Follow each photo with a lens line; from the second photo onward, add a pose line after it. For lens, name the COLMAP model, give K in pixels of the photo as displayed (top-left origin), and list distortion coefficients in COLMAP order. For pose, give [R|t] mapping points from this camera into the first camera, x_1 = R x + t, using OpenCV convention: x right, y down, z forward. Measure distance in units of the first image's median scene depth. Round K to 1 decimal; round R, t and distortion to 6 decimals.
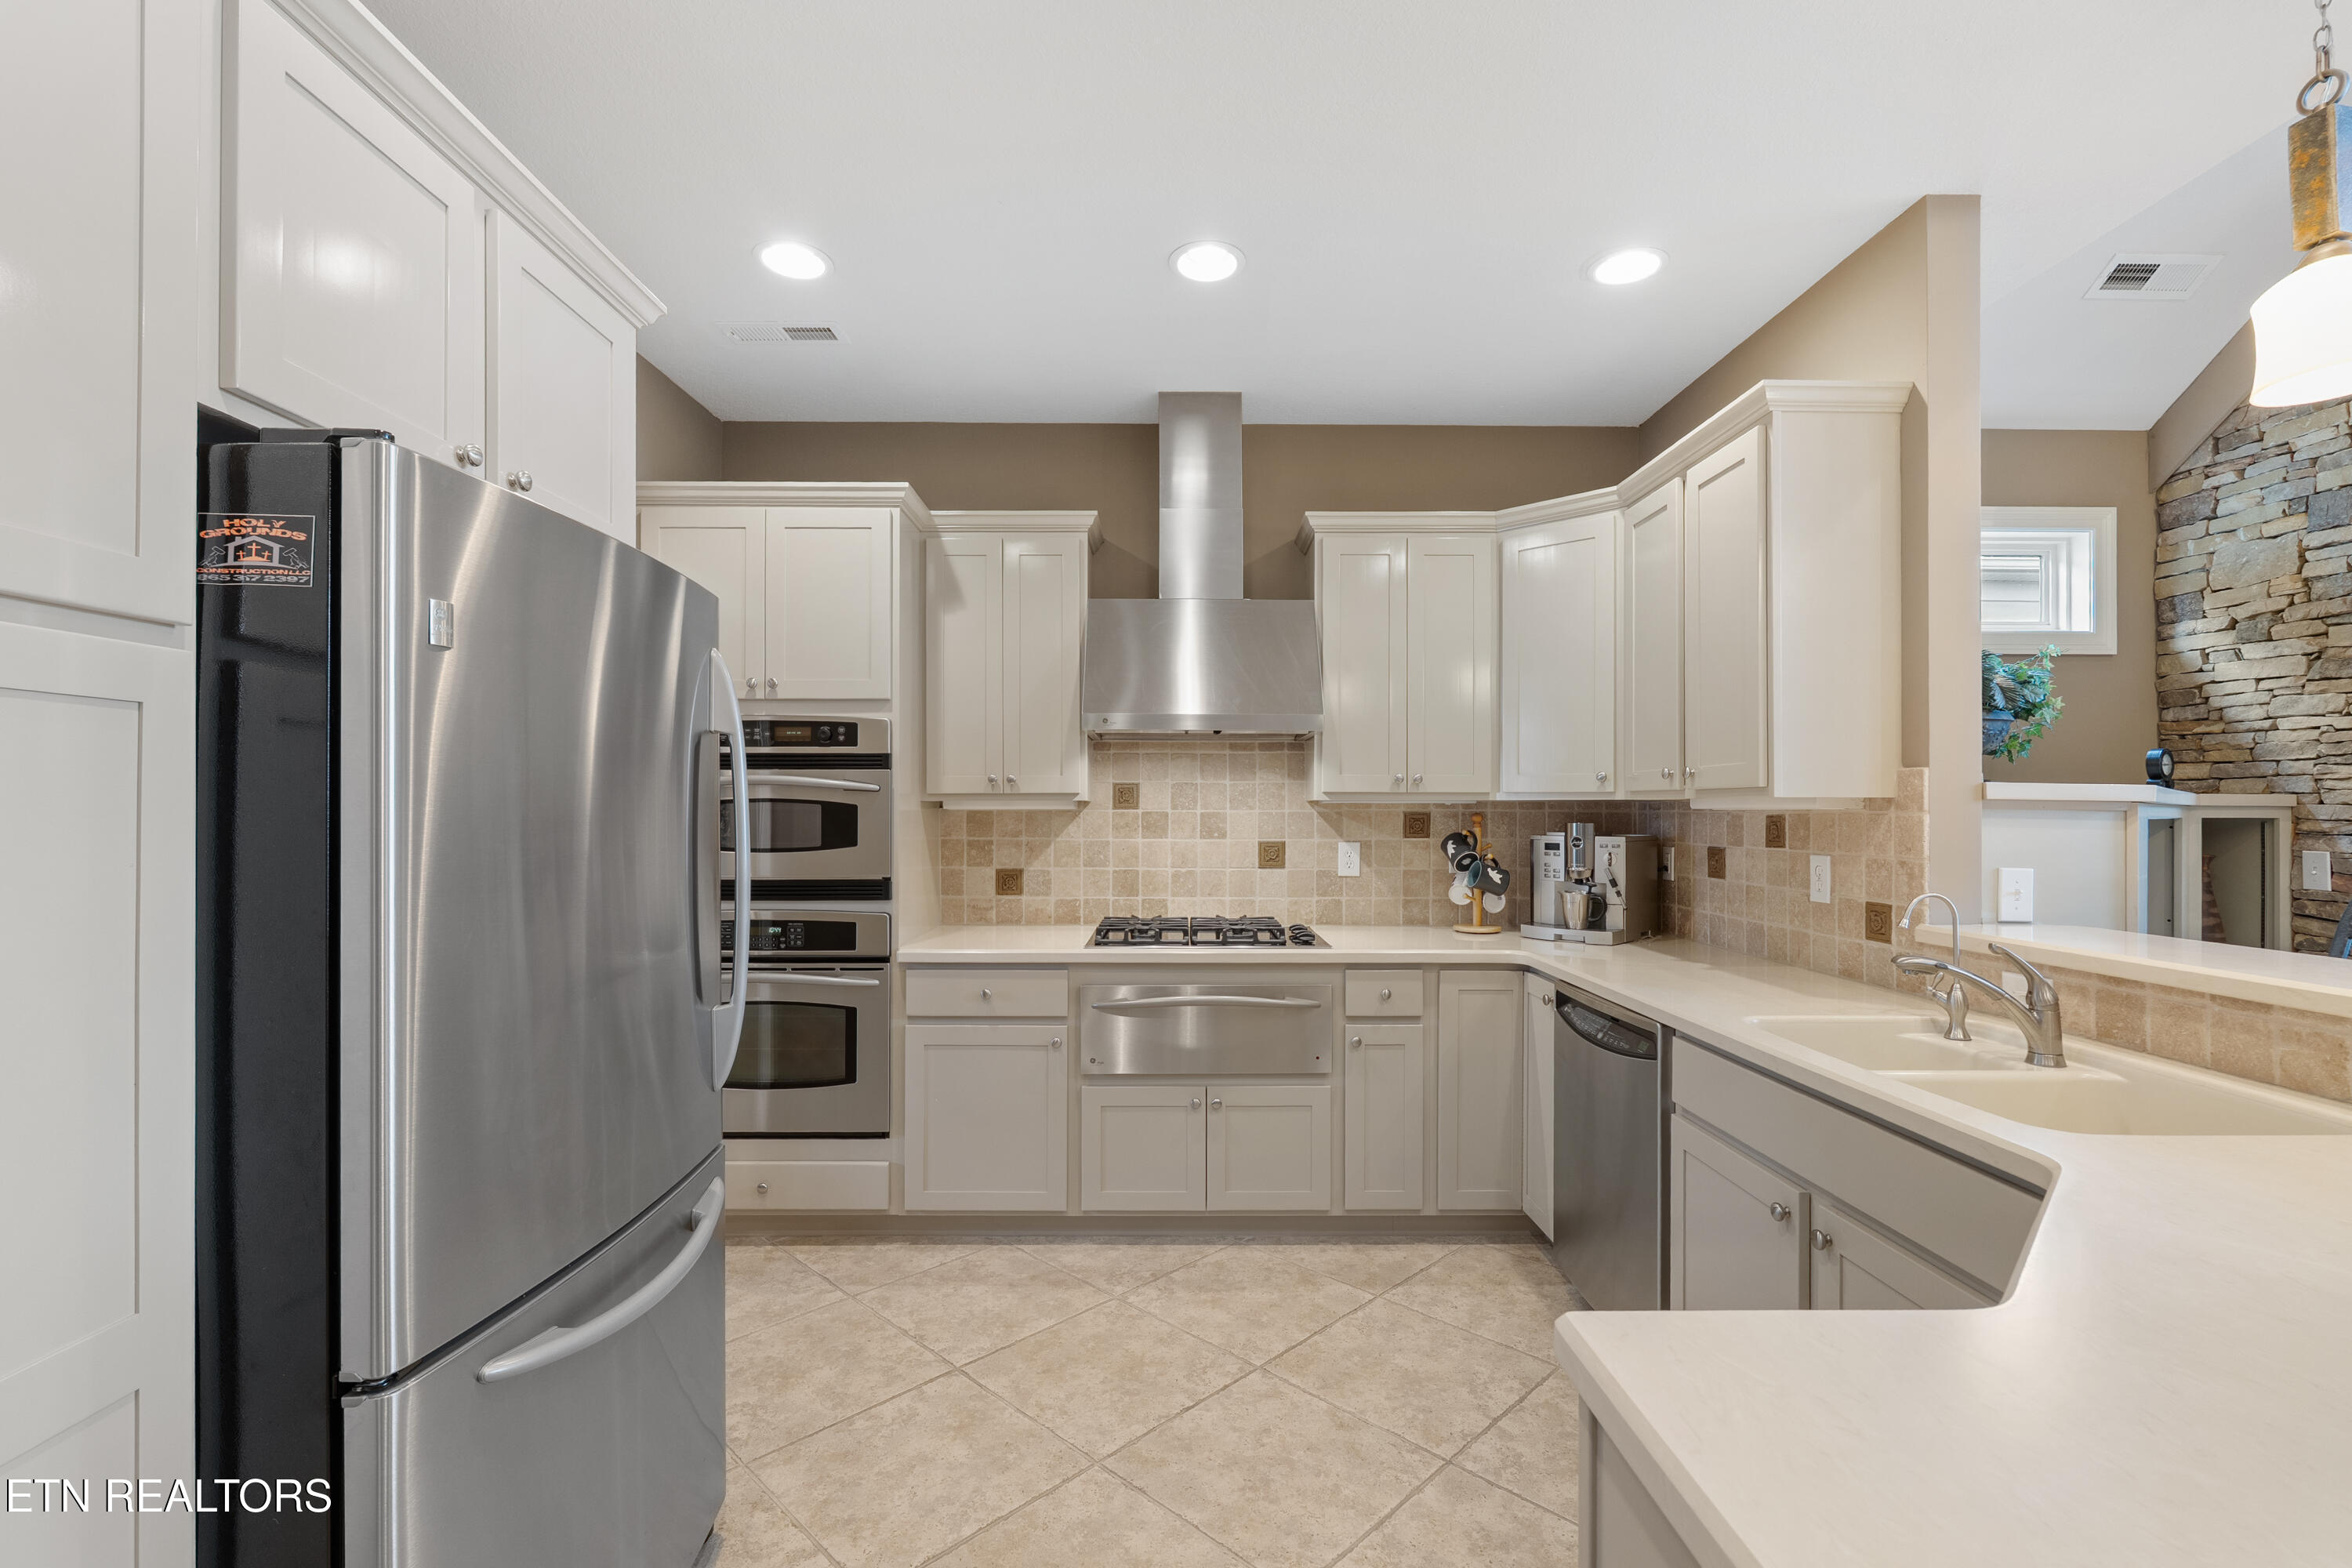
lens RADIAL K [[1032.1, 0, 1178.5], [0, 1032.1, 803.9], [0, 0, 1]] dist [-0.009325, 0.002911]
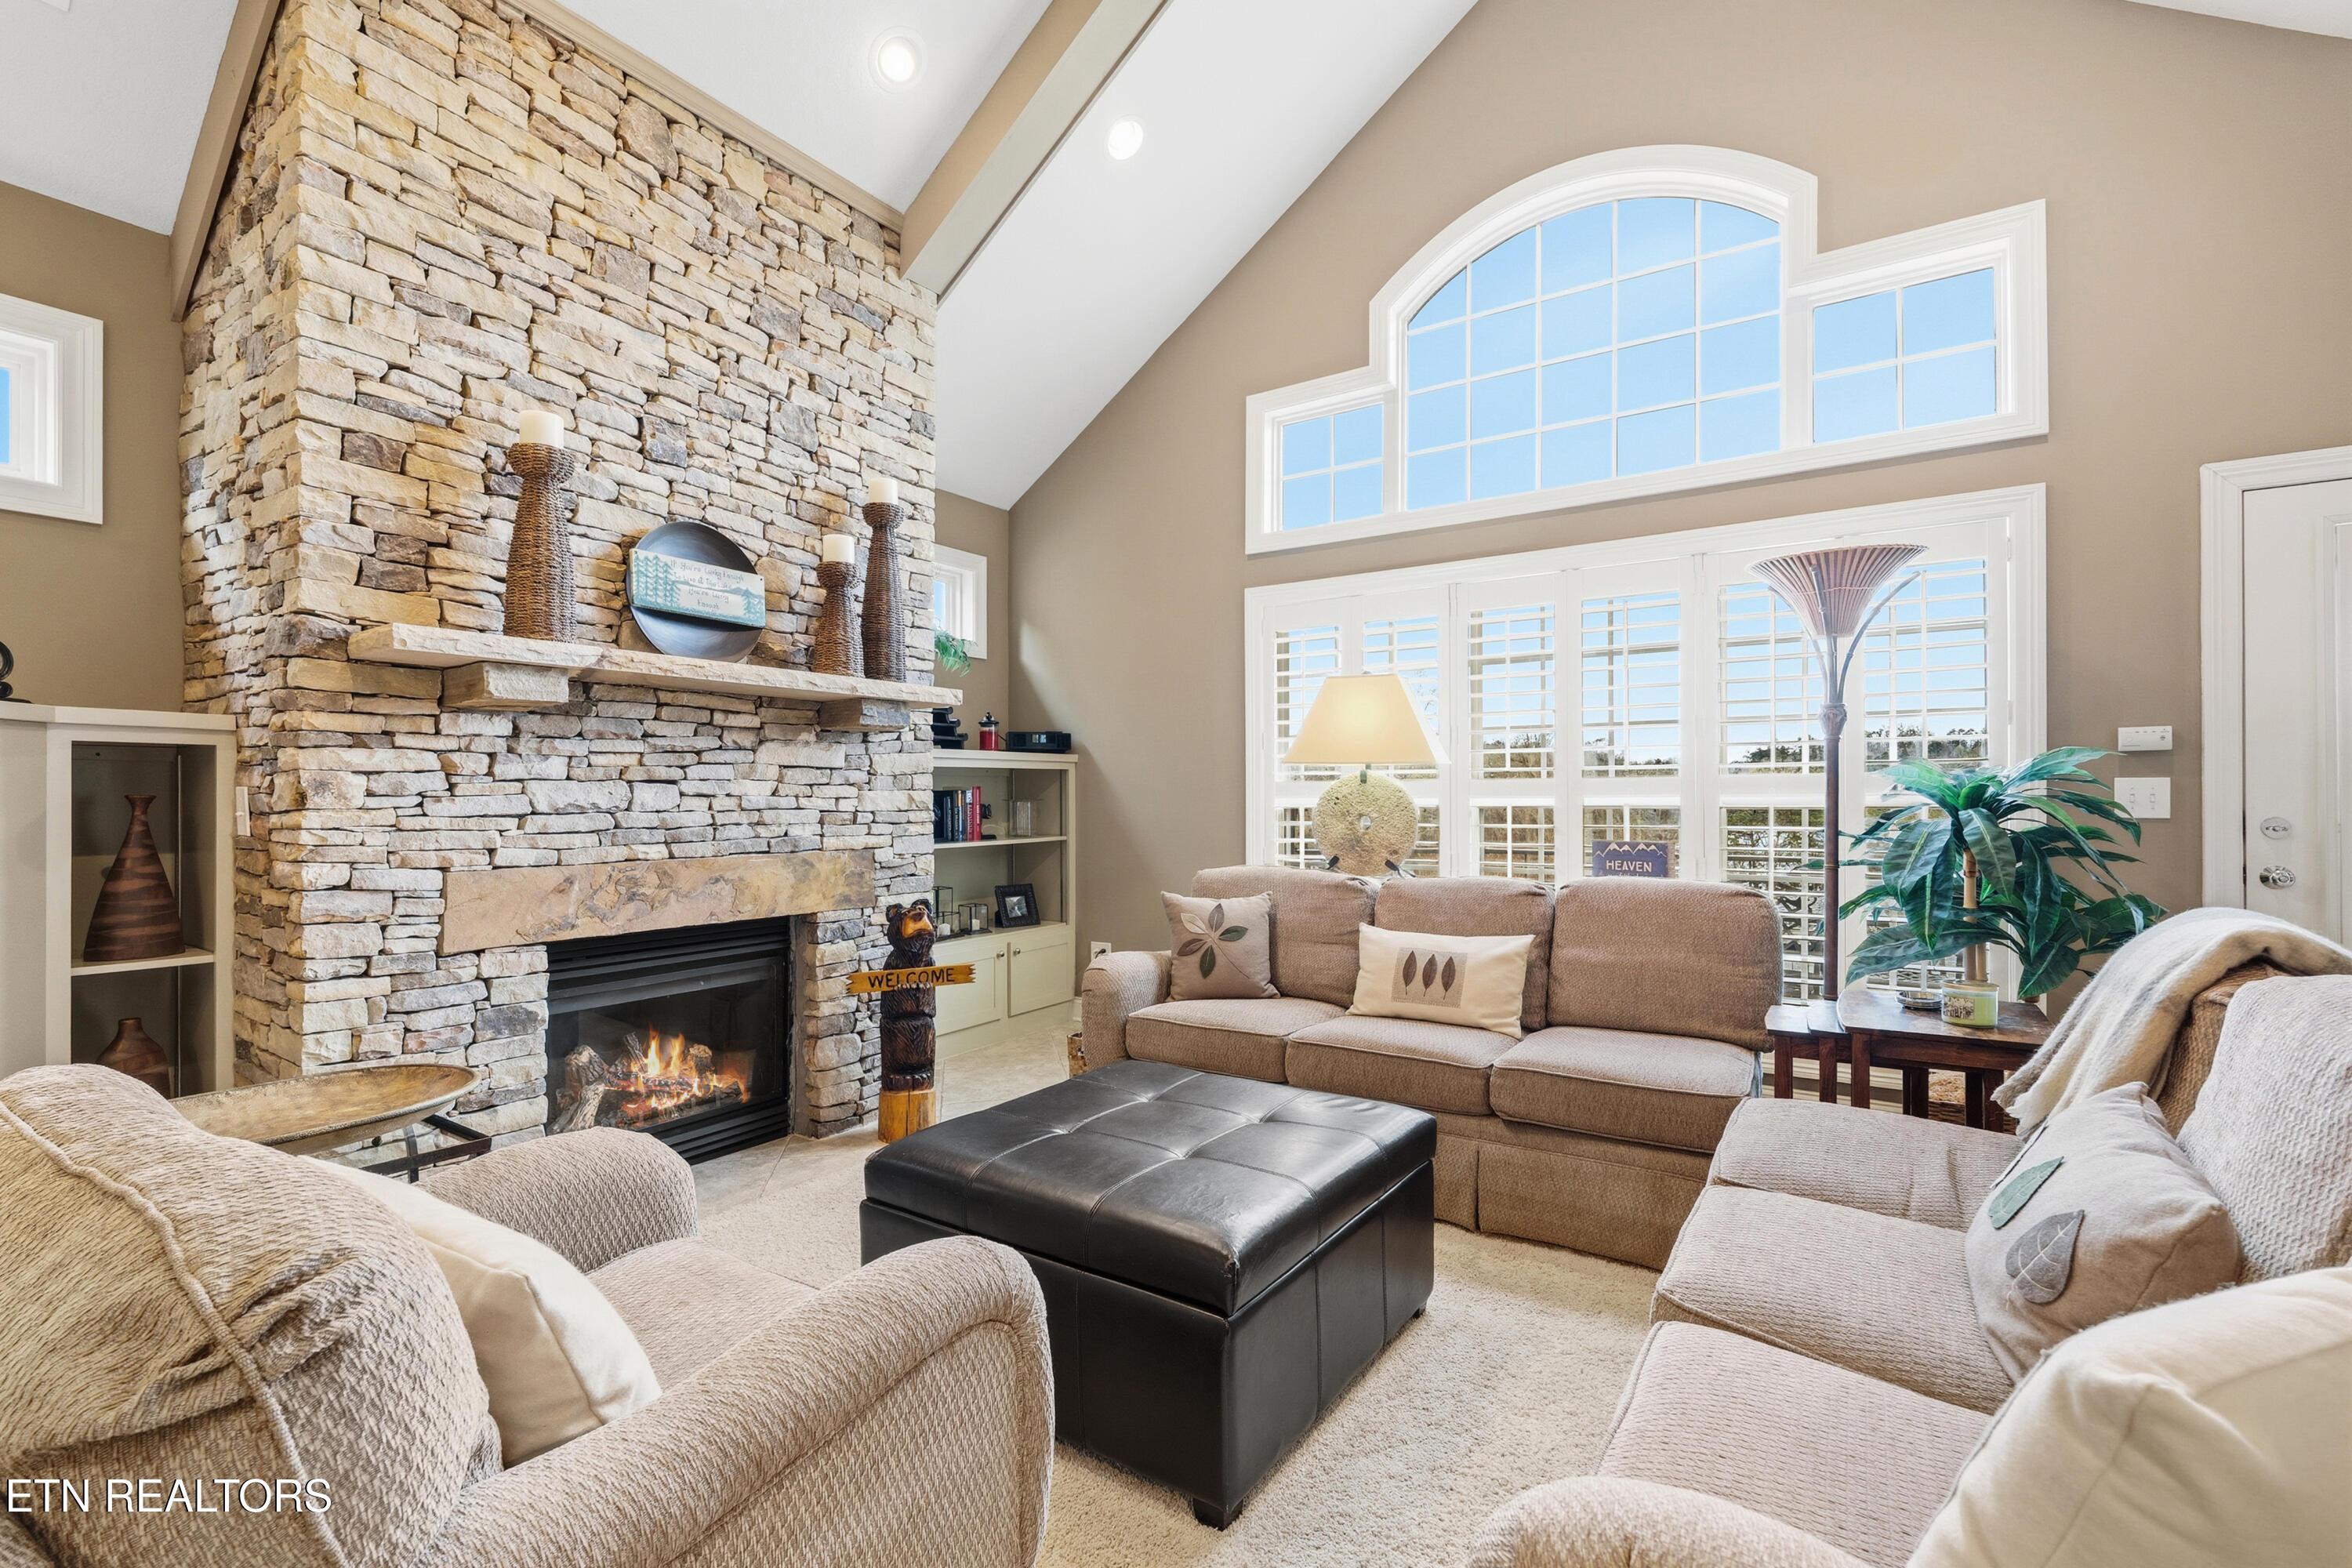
lens RADIAL K [[1032.1, 0, 1174.0], [0, 1032.1, 798.9], [0, 0, 1]] dist [-0.009325, 0.002911]
pose [[0.561822, -0.002872, 0.827253, 0.889514], [-0.000180, 0.999994, 0.003594, 0.054401], [-0.827258, -0.002168, 0.561818, -0.036076]]
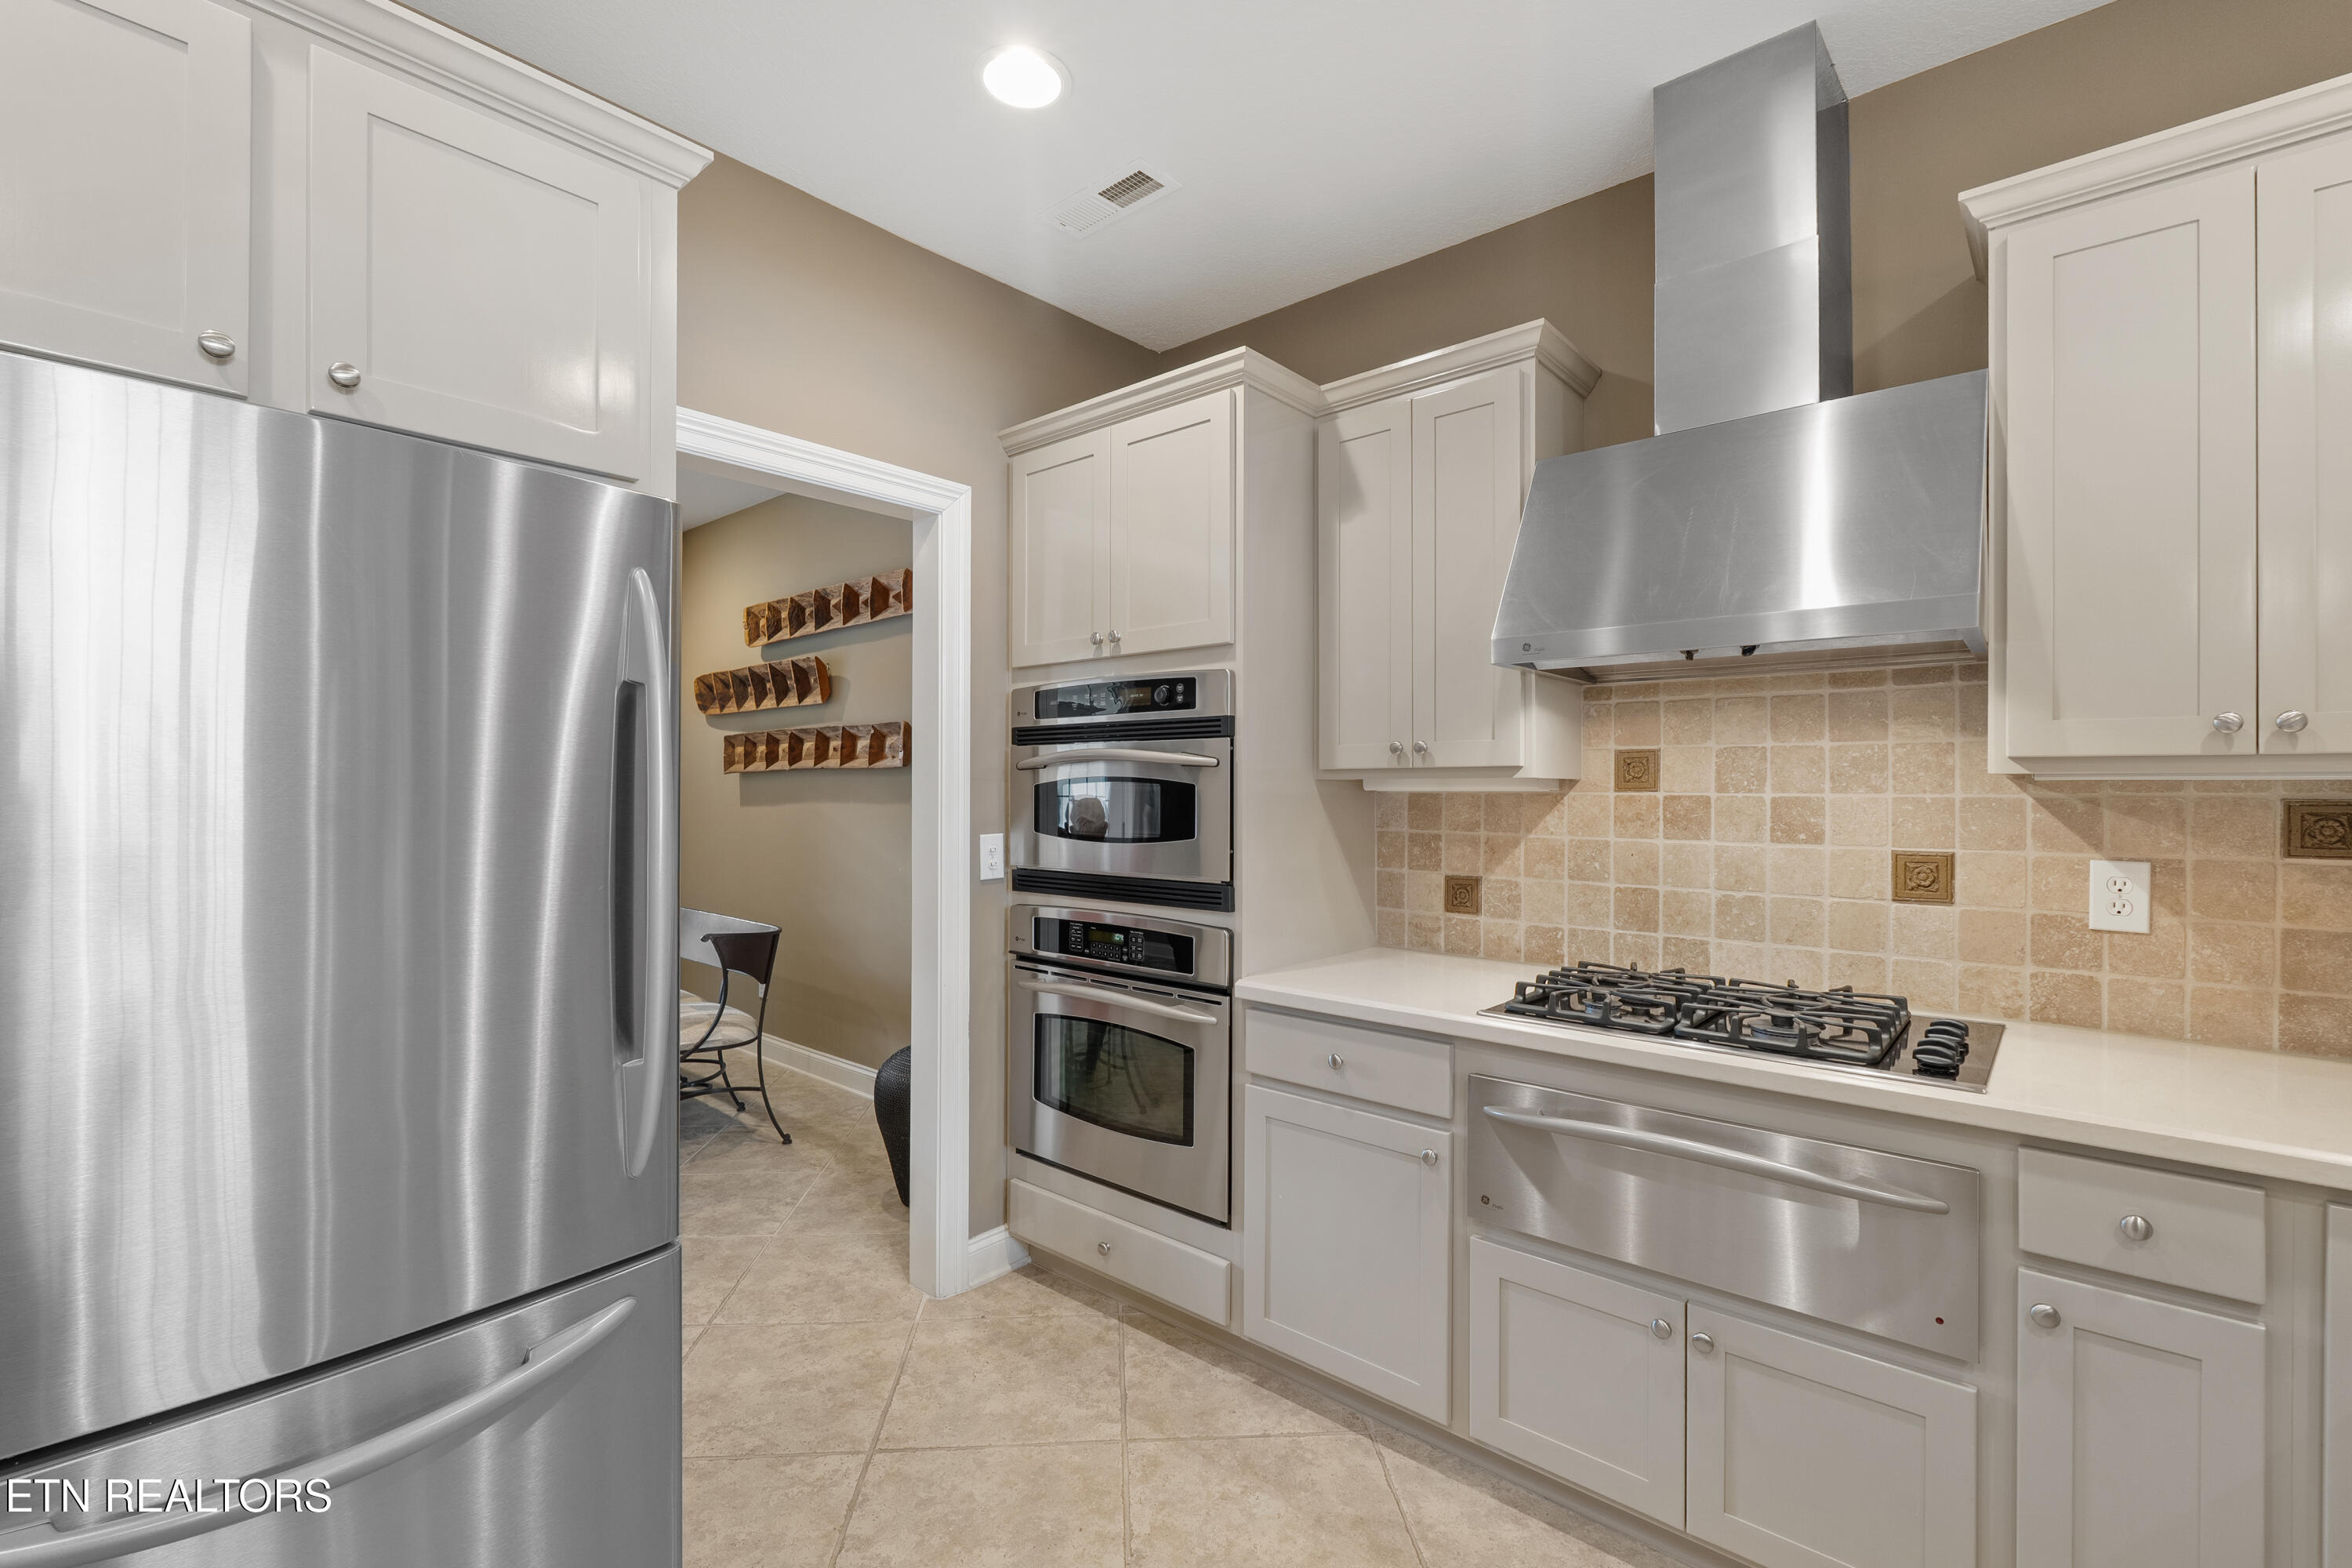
lens RADIAL K [[1032.1, 0, 1170.2], [0, 1032.1, 781.8], [0, 0, 1]] dist [-0.009325, 0.002911]
pose [[0.744521, -0.002993, -0.667592, 0.186189], [0.000970, 0.999994, -0.003401, 0.001572], [0.667598, 0.001885, 0.744519, 0.414484]]
